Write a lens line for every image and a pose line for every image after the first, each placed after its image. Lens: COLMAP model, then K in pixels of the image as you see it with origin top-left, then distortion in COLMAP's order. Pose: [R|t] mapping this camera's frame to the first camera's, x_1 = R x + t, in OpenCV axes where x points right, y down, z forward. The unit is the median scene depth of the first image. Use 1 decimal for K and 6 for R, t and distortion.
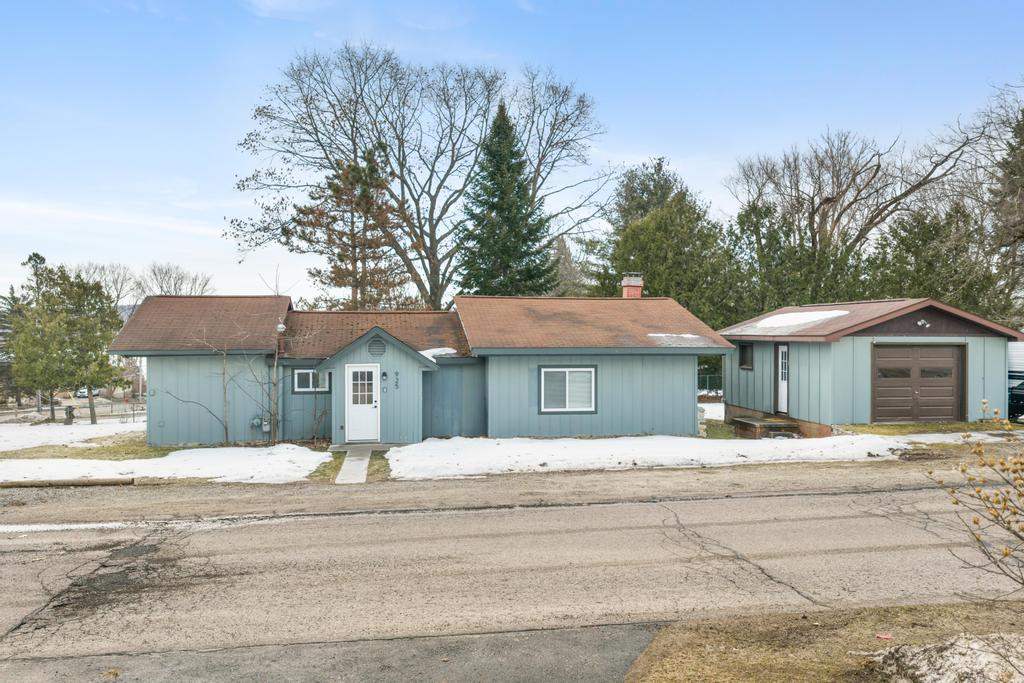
lens RADIAL K [[849.9, 0, 516.1], [0, 849.9, 339.2], [0, 0, 1]] dist [0.010618, -0.017321]
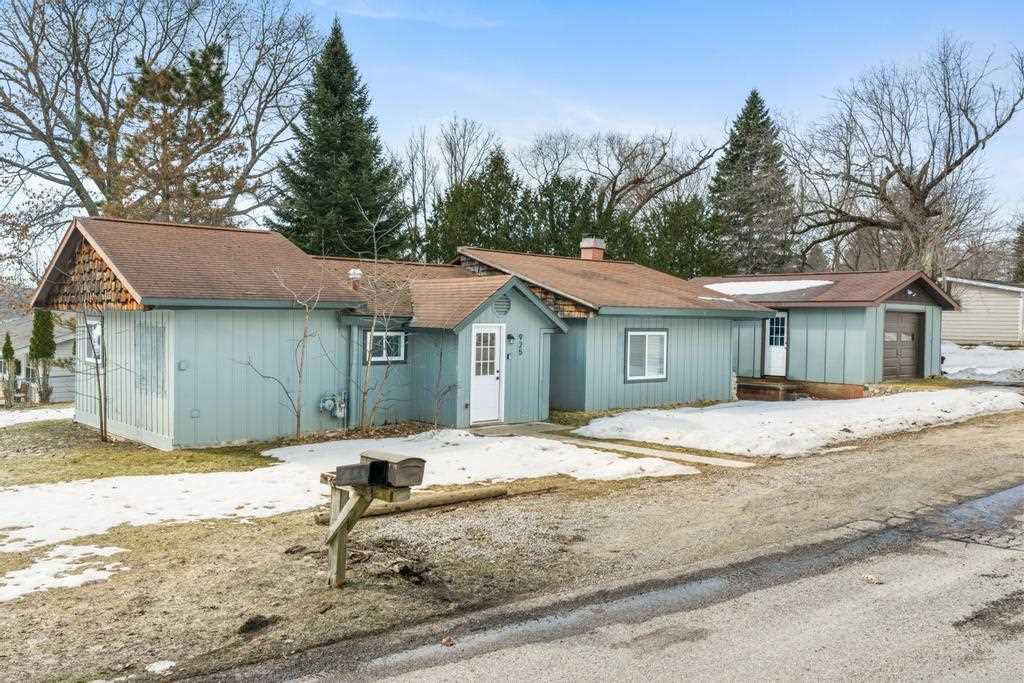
lens RADIAL K [[849.9, 0, 516.1], [0, 849.9, 339.2], [0, 0, 1]] dist [0.010618, -0.017321]
pose [[0.837212, 0.000798, 0.546877, -0.557539], [-0.012992, 0.999746, 0.018431, 0.027337], [-0.546724, -0.022536, 0.837010, 0.316136]]
